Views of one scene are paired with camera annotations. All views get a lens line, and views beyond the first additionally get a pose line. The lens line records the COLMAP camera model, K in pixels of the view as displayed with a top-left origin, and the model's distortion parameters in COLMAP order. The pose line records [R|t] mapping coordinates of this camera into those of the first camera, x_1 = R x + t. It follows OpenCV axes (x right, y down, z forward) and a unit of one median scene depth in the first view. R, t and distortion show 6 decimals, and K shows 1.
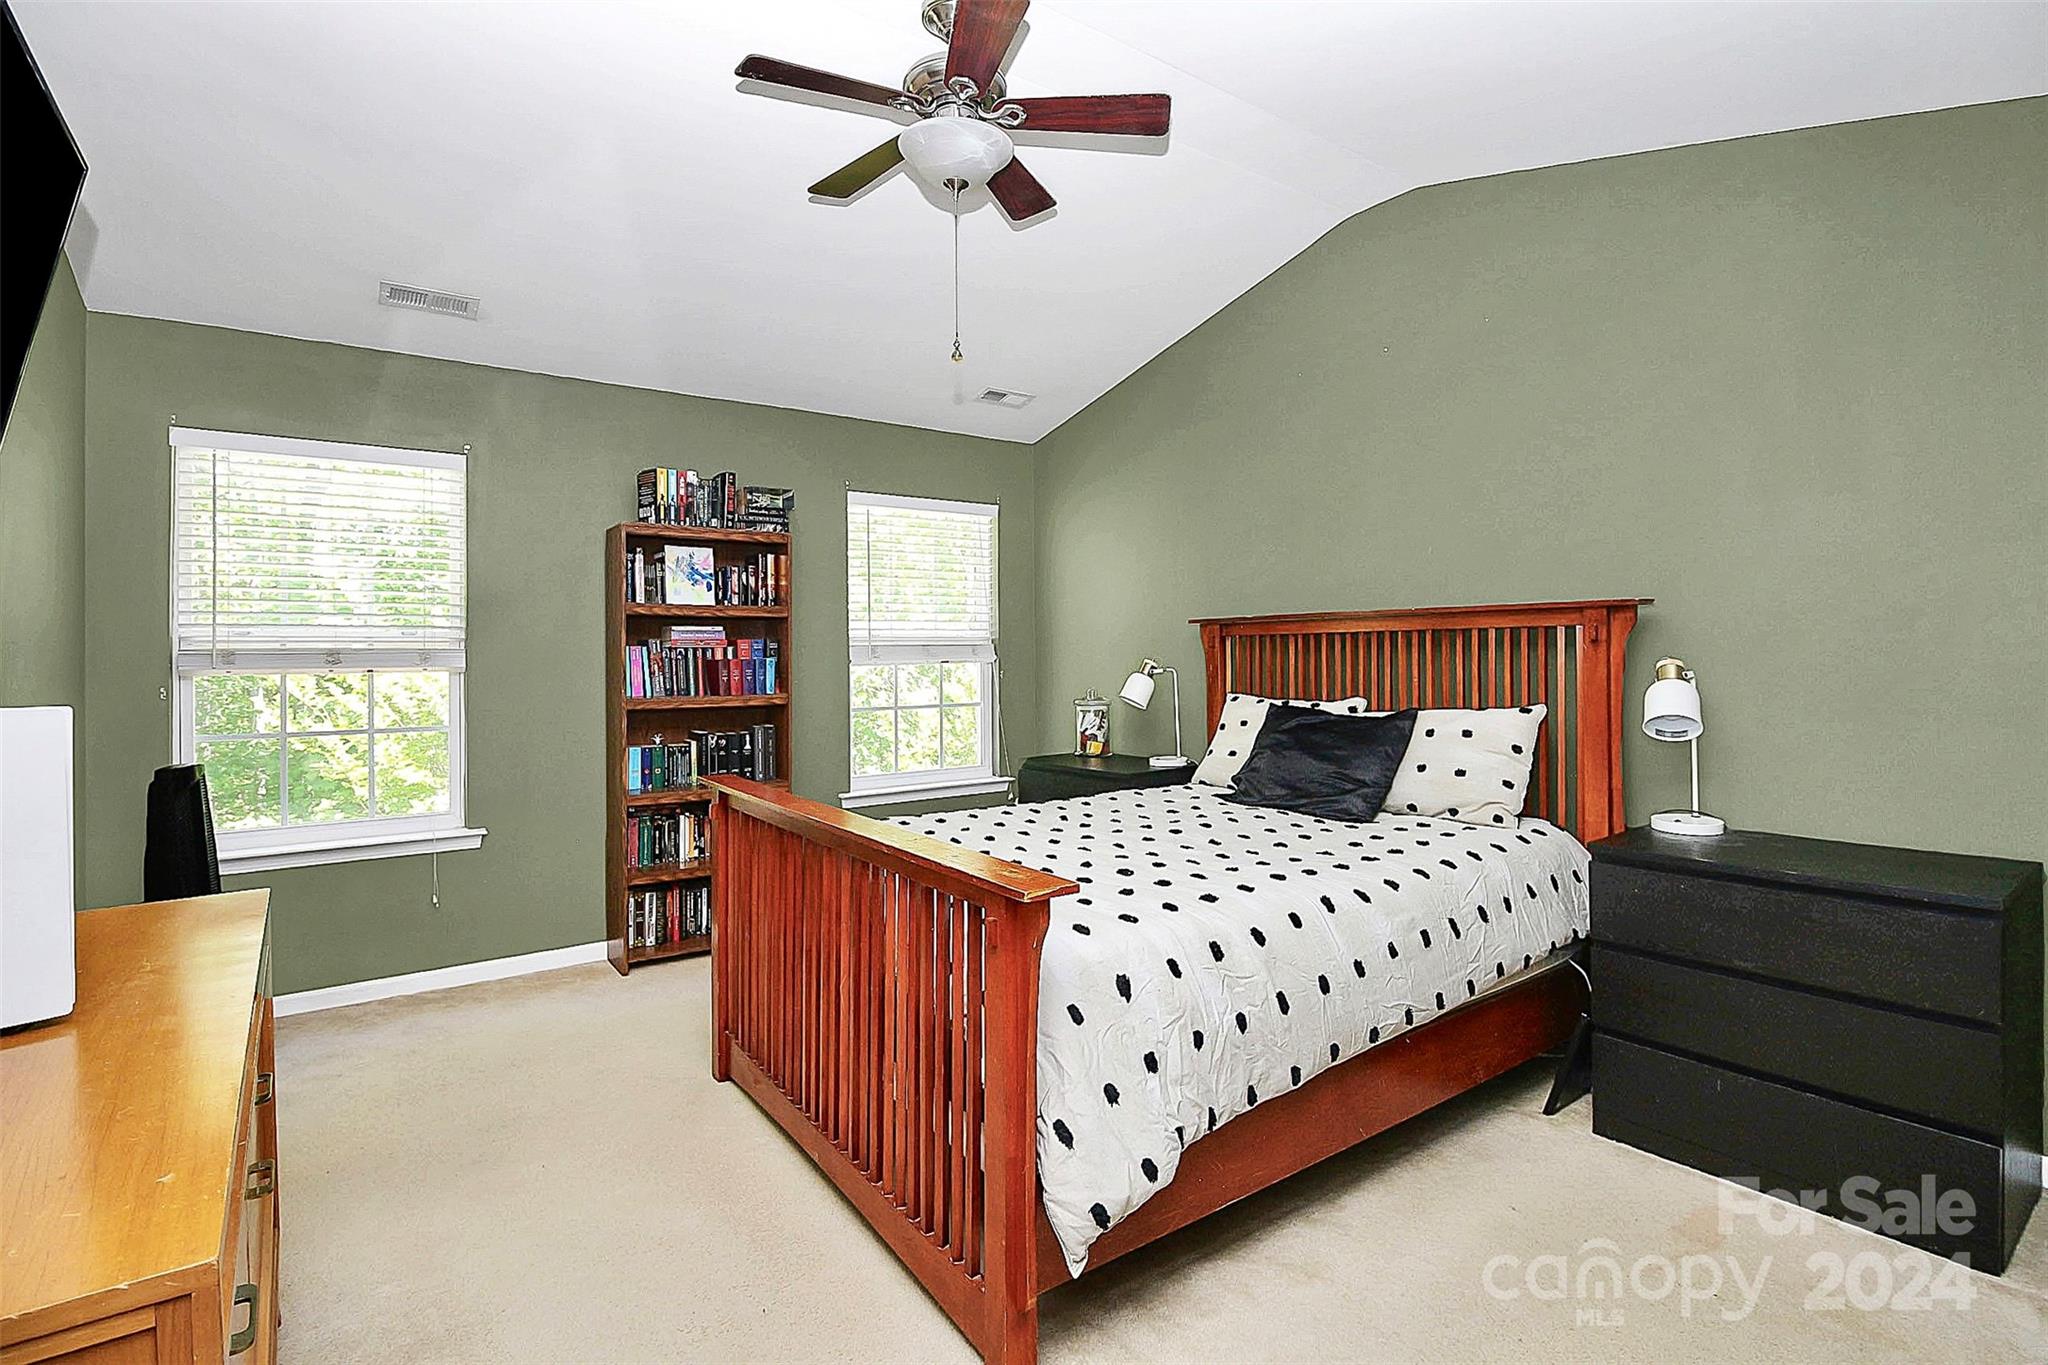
lens RADIAL K [[975.1, 0, 1031.6], [0, 975.1, 669.6], [0, 0, 1]] dist [-0.001618, -0.000238]
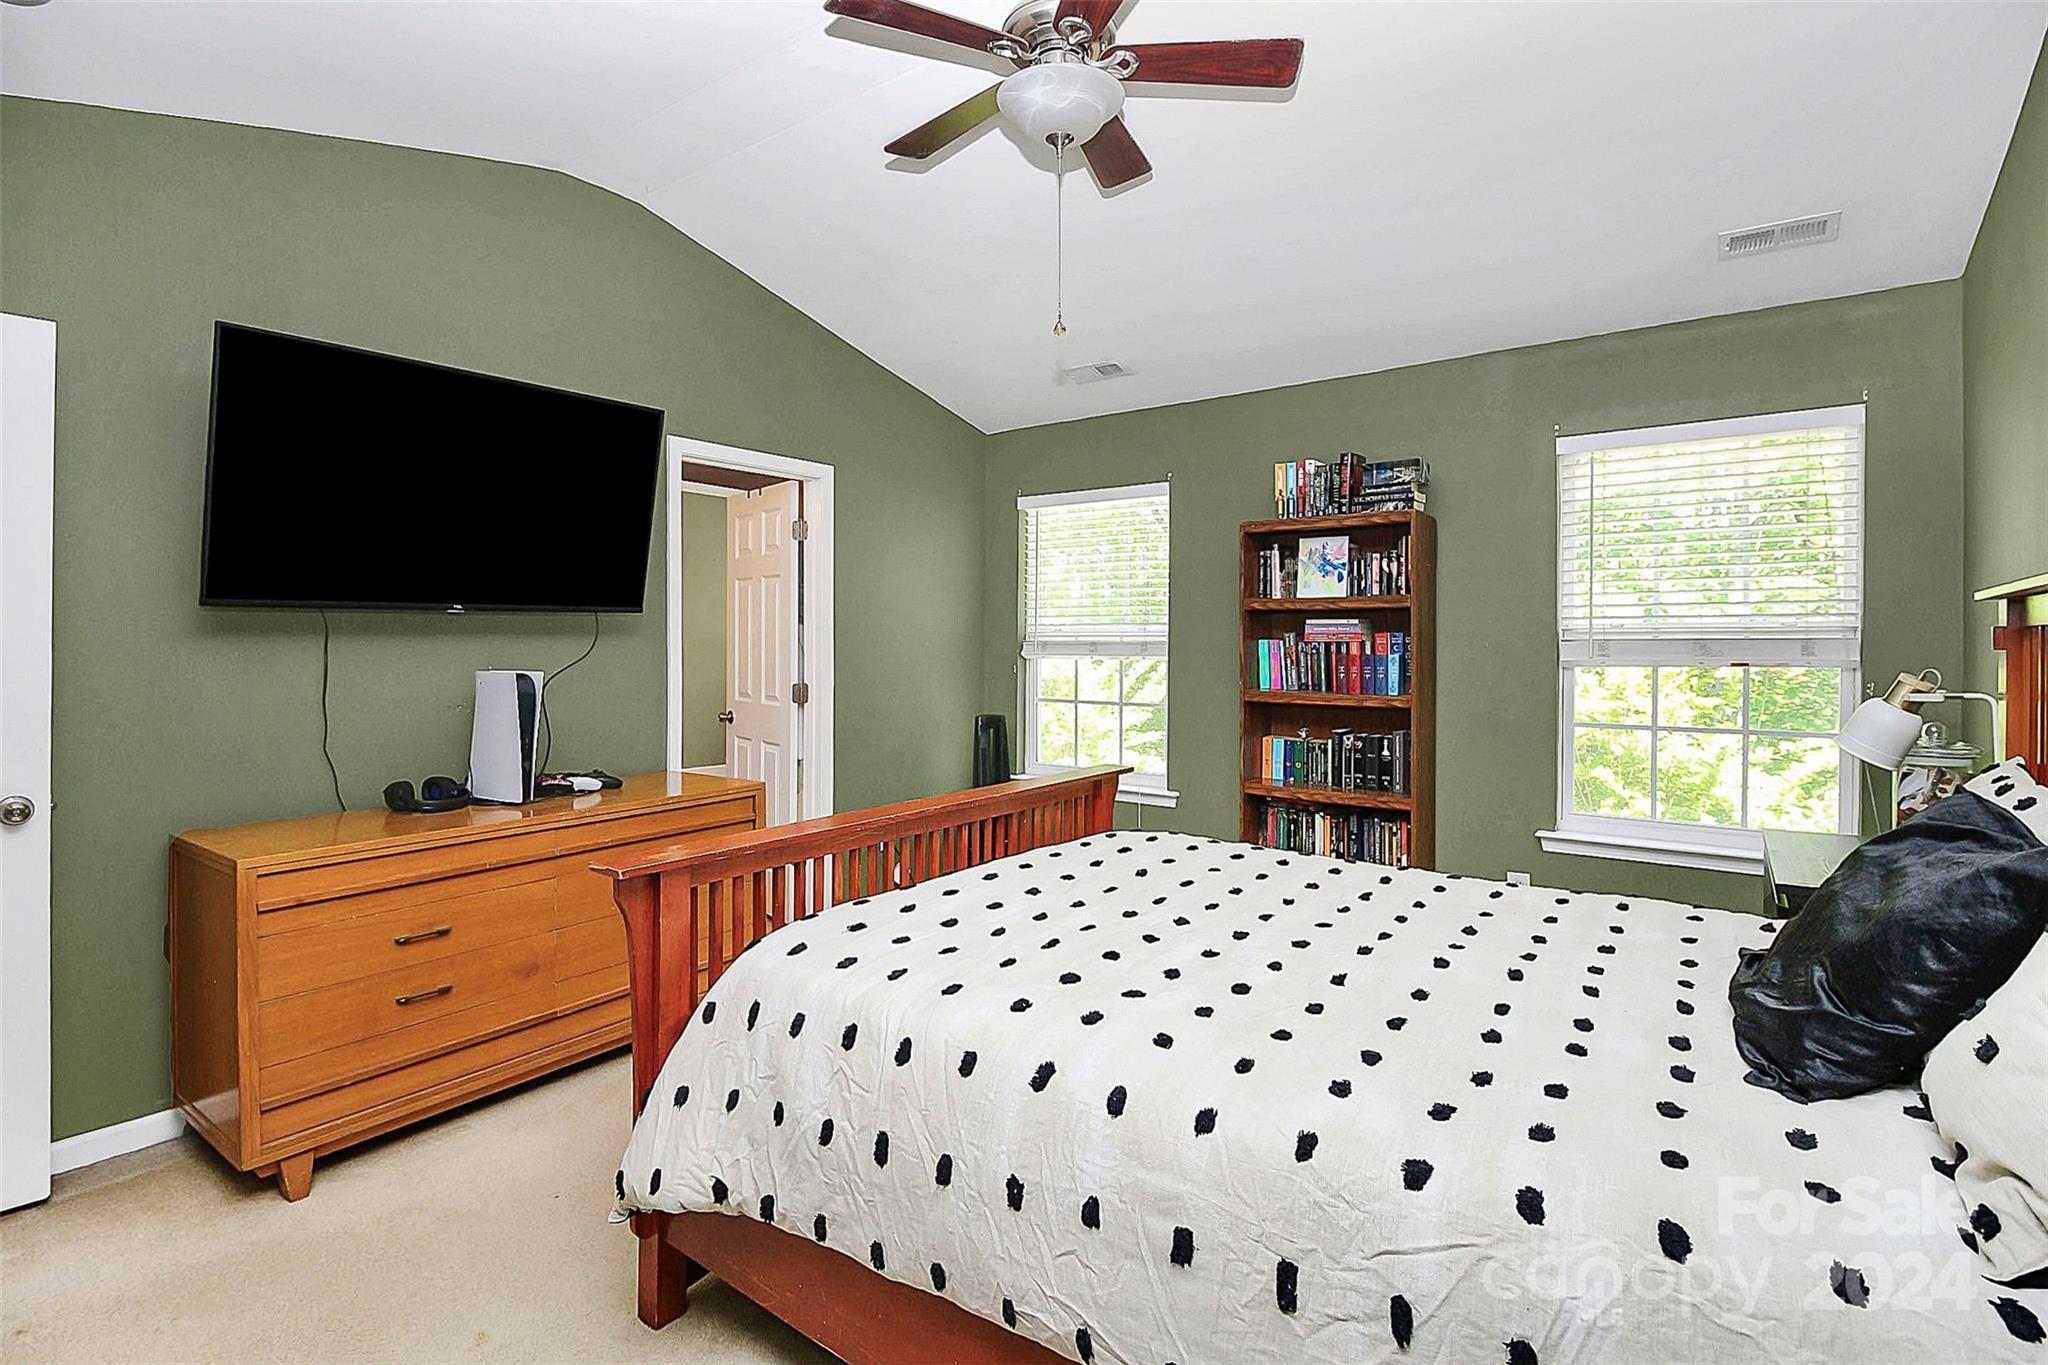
lens RADIAL K [[975.1, 0, 1031.6], [0, 975.1, 669.6], [0, 0, 1]] dist [-0.001618, -0.000238]
pose [[0.295803, 0.037295, -0.954521, 0.483749], [-0.018897, 0.999270, 0.033188, -0.021778], [0.955062, 0.008221, 0.296292, 0.438353]]
